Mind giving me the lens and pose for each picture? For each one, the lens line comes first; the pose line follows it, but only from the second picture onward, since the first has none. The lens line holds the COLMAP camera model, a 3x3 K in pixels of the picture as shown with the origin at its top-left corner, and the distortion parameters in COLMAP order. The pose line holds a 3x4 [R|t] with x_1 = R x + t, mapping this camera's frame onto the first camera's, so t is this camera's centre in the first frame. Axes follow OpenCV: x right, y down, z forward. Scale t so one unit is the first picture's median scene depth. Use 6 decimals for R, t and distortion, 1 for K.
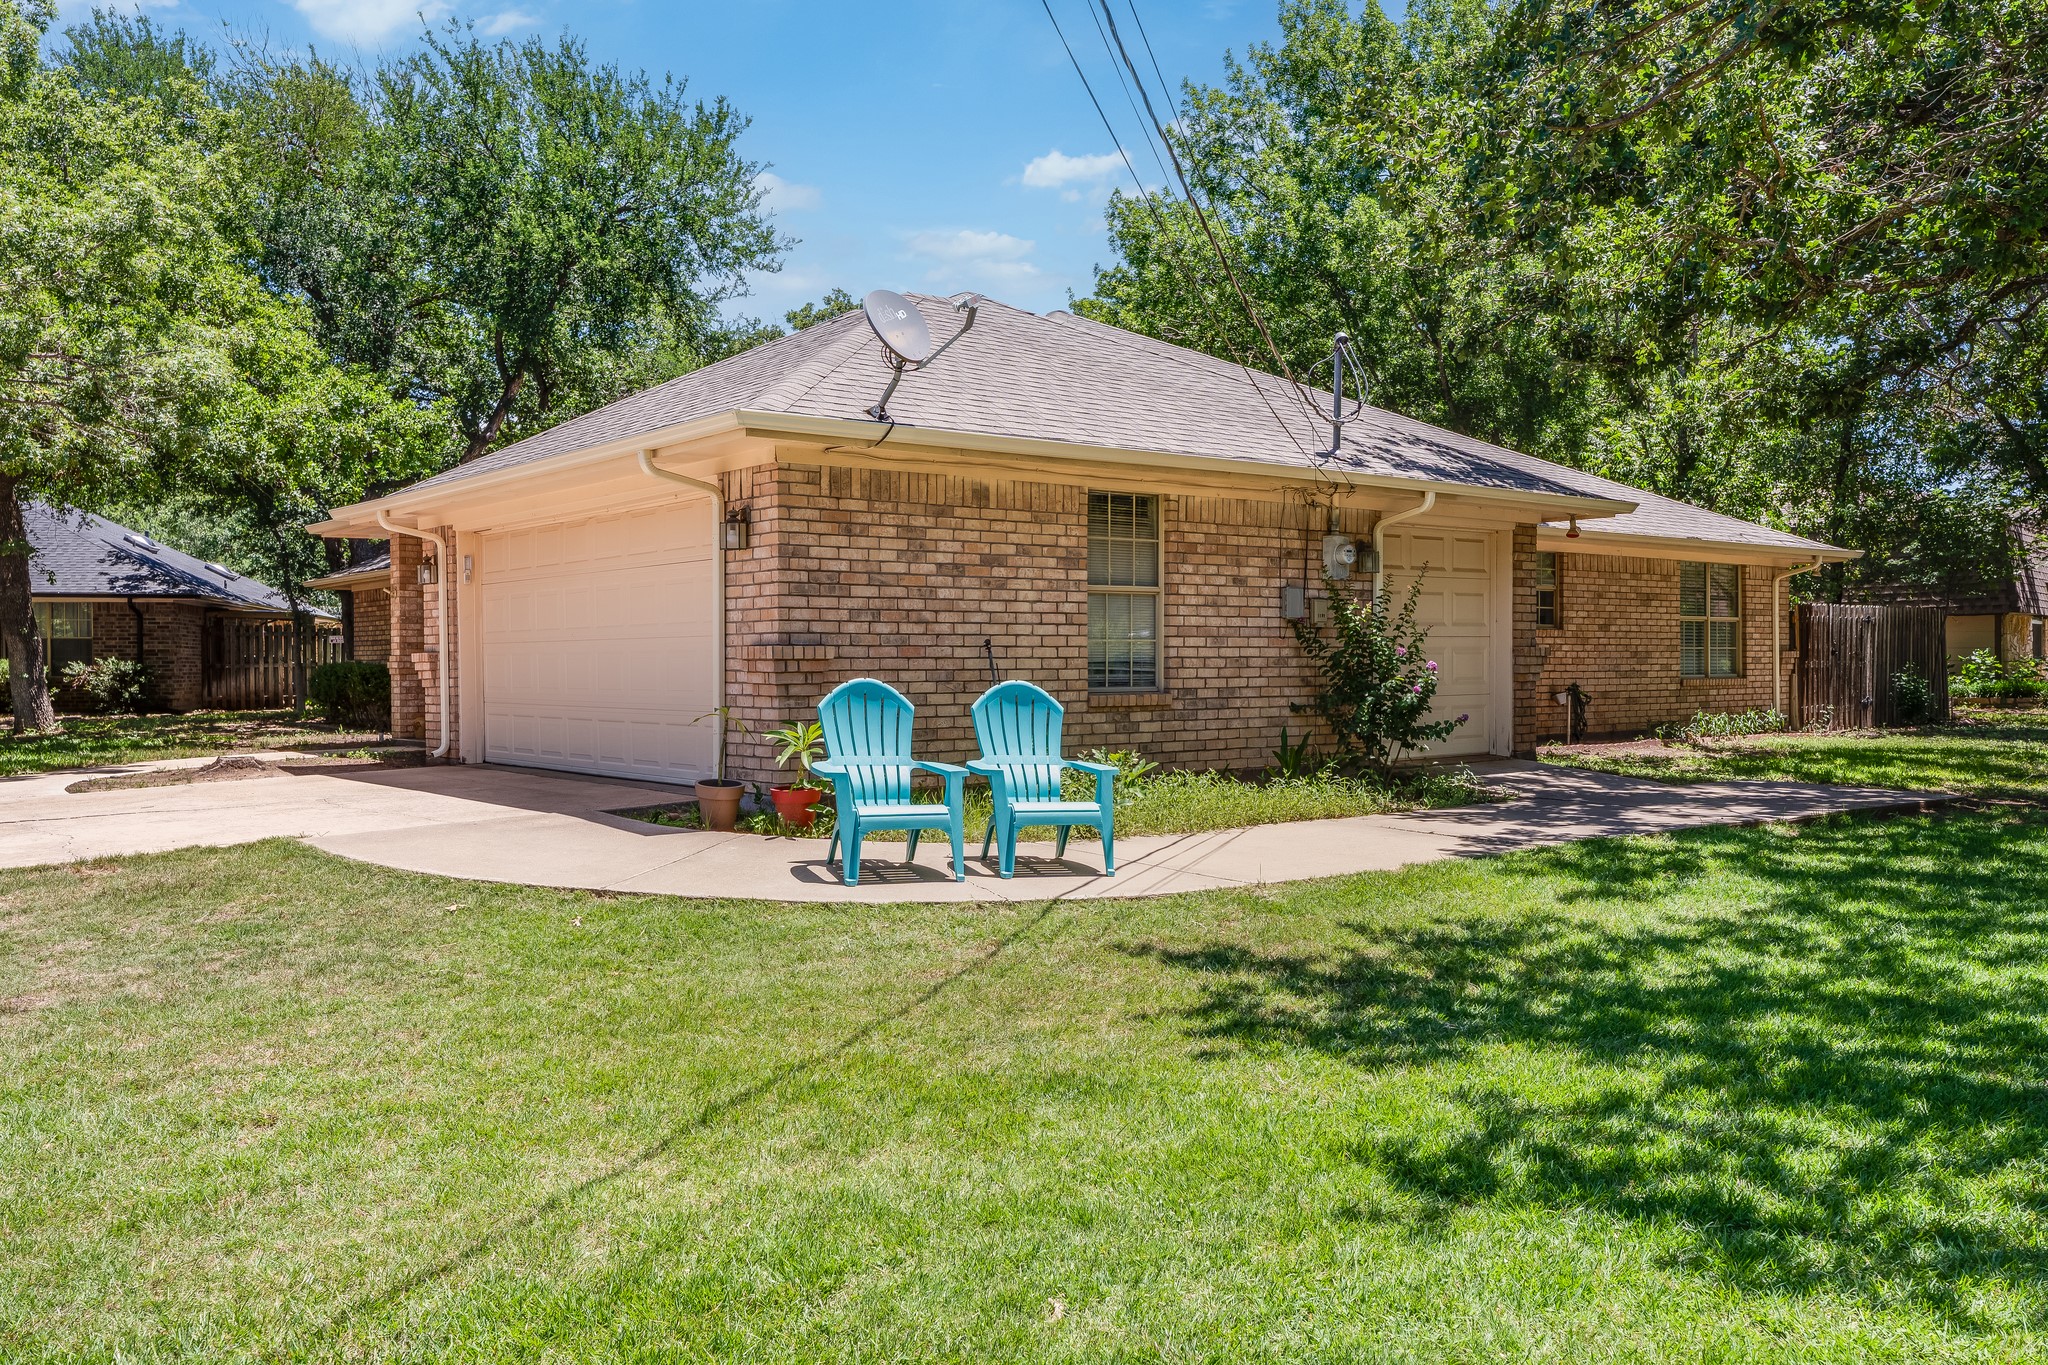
lens RADIAL K [[1637.3, 0, 1024.0], [0, 1637.3, 682.5], [0, 0, 1]] dist [-0.008513, 0.000940]
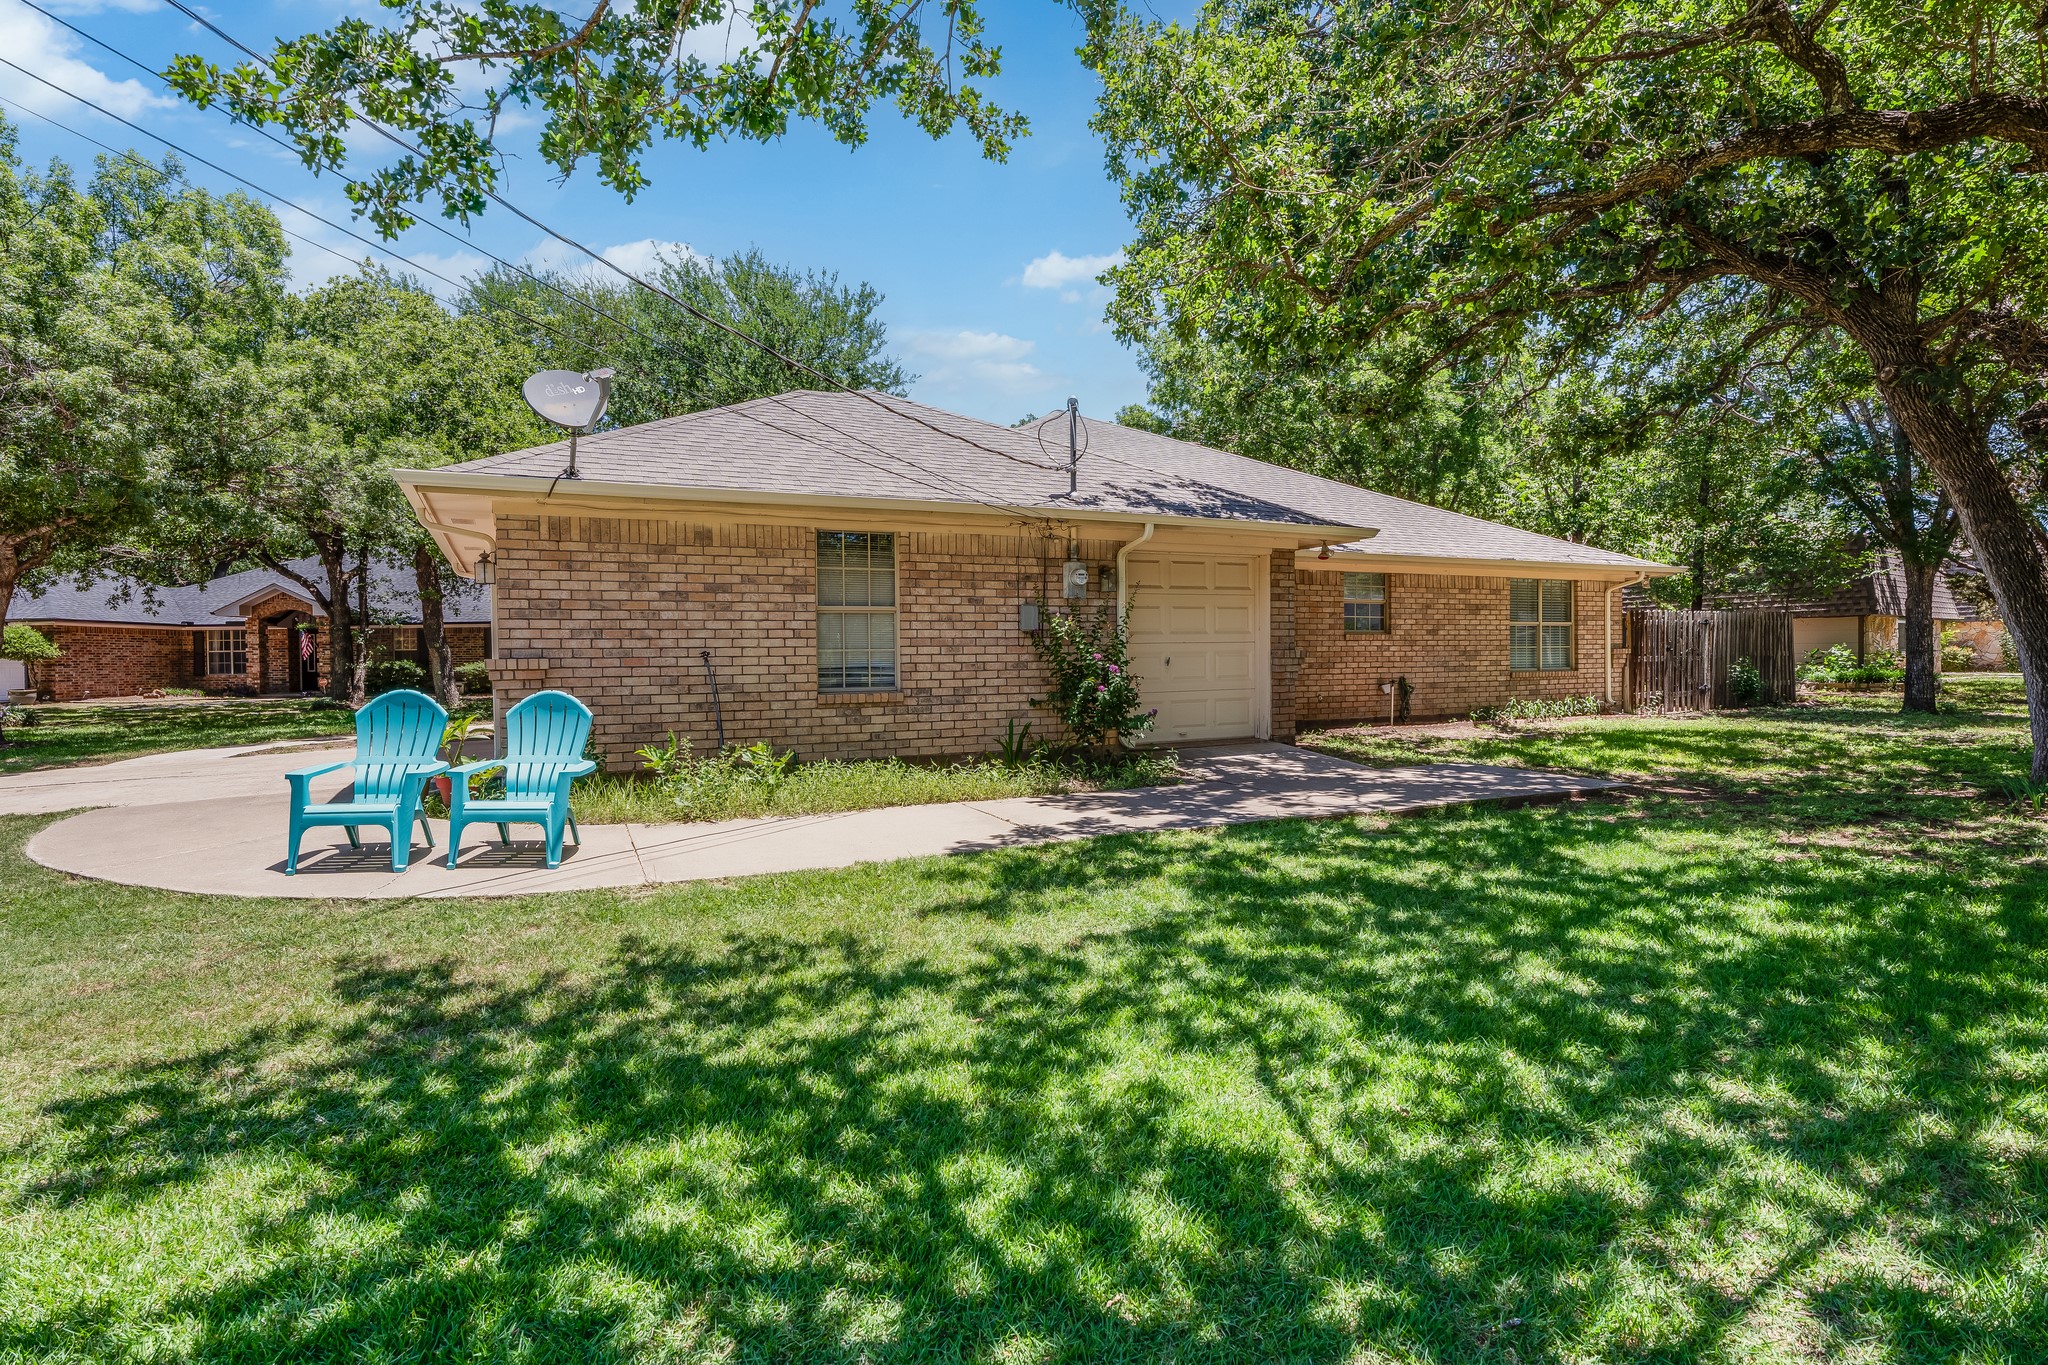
lens RADIAL K [[1016.6, 0, 1024.0], [0, 1016.6, 682.5], [0, 0, 1]] dist [-0.015049, 0.000452]
pose [[0.976180, -0.001167, -0.216960, 0.334213], [0.004310, 0.999892, 0.014015, -0.010811], [0.216920, -0.014616, 0.976080, 0.258333]]
